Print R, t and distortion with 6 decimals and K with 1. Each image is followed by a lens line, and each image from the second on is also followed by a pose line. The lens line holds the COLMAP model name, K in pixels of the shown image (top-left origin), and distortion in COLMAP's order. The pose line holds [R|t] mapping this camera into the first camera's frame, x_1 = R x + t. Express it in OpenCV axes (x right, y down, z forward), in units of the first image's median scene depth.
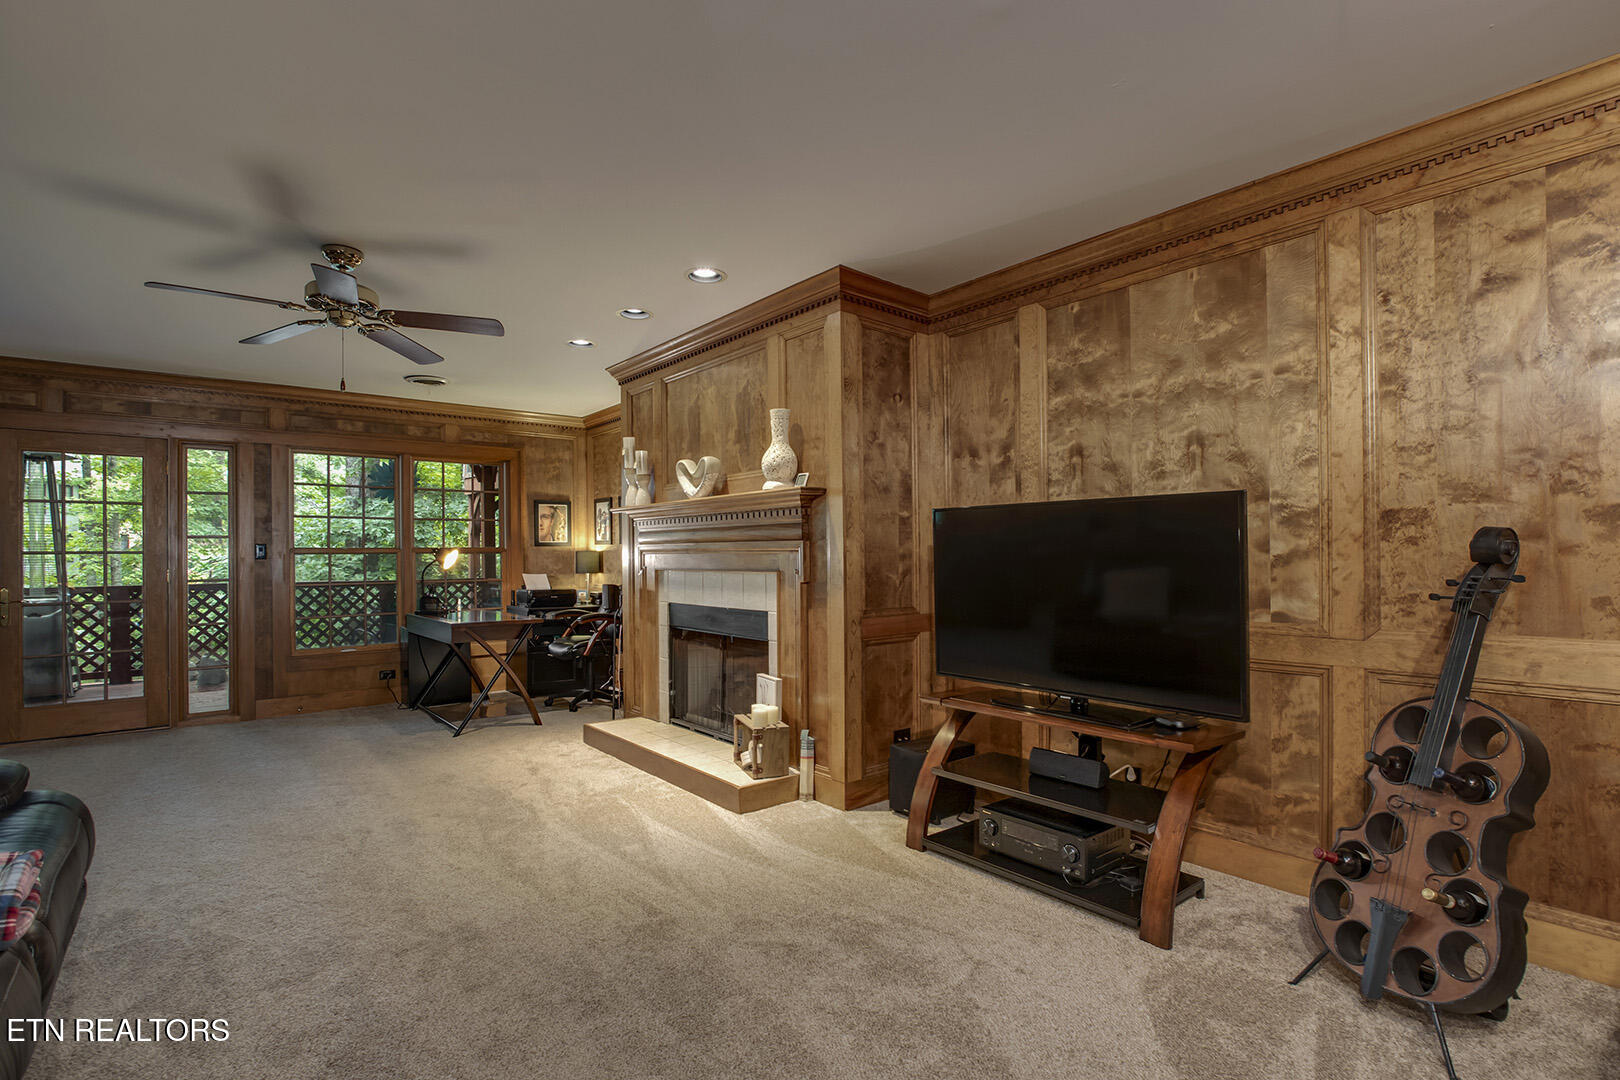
lens RADIAL K [[756.8, 0, 811.0], [0, 756.8, 550.9], [0, 0, 1]] dist [-0.024895, 0.005195]
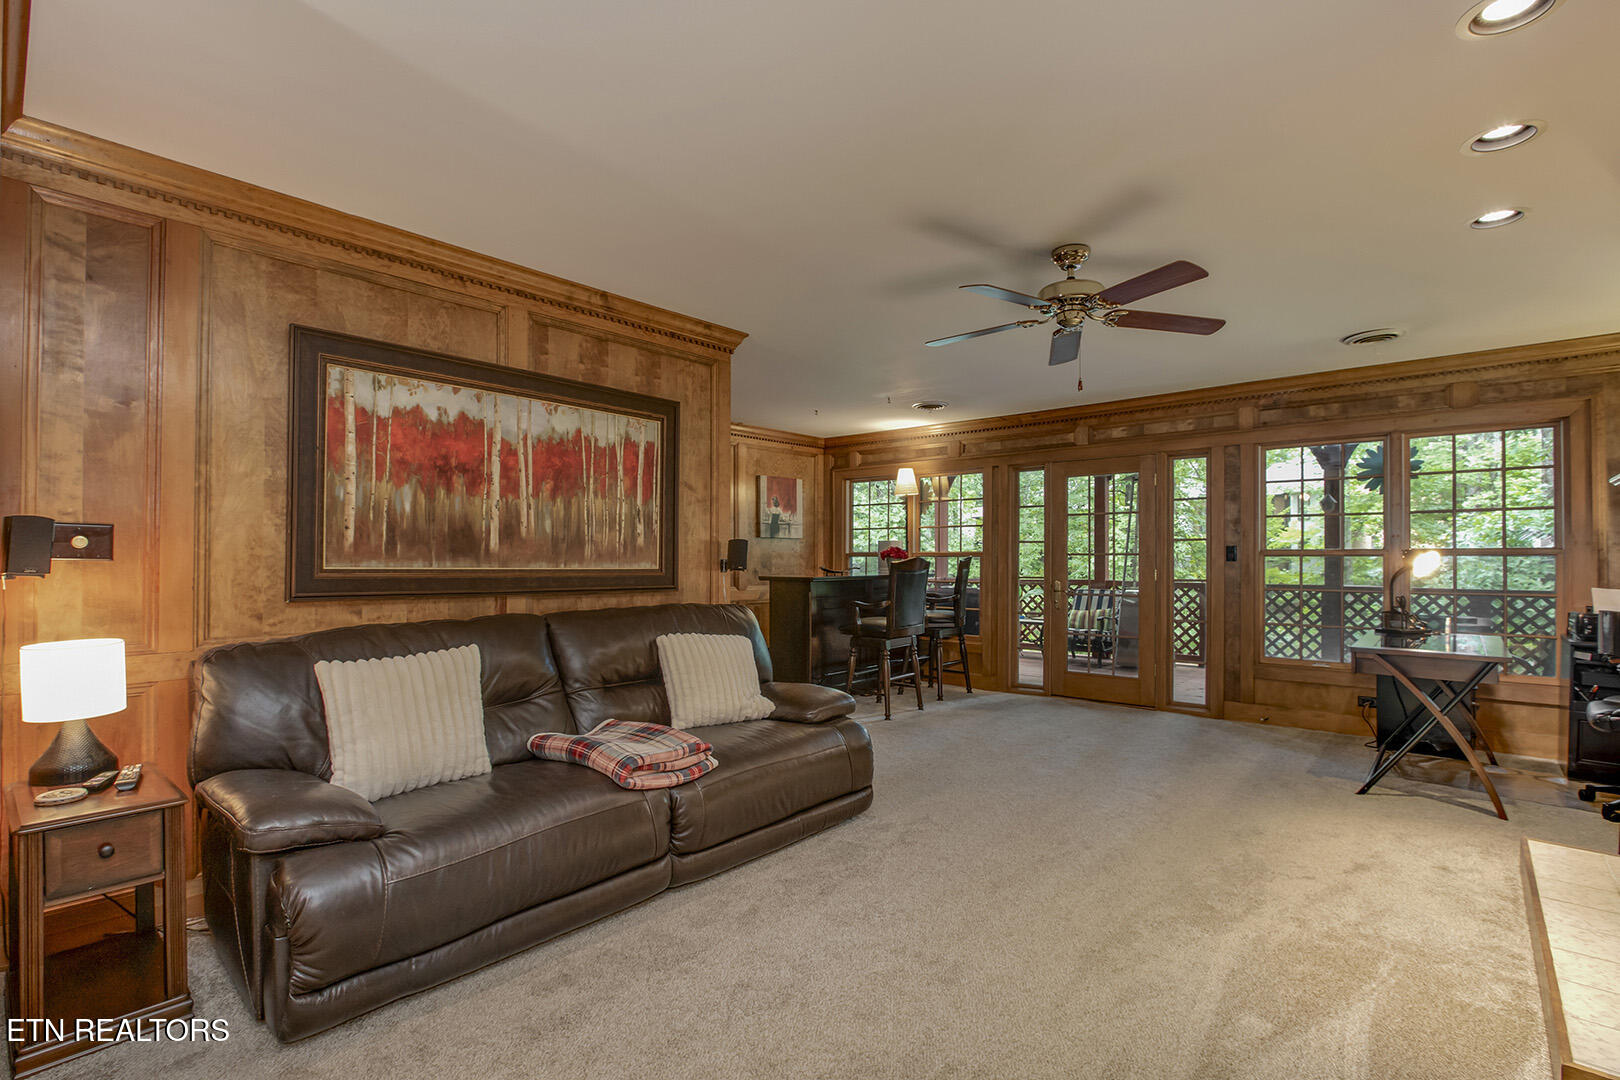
lens RADIAL K [[756.8, 0, 808.8], [0, 756.8, 546.5], [0, 0, 1]] dist [-0.024895, 0.005195]
pose [[0.149972, -0.008254, -0.988656, 0.215442], [-0.000003, 0.999965, -0.008349, 0.000309], [0.988690, 0.001256, 0.149967, 0.357201]]
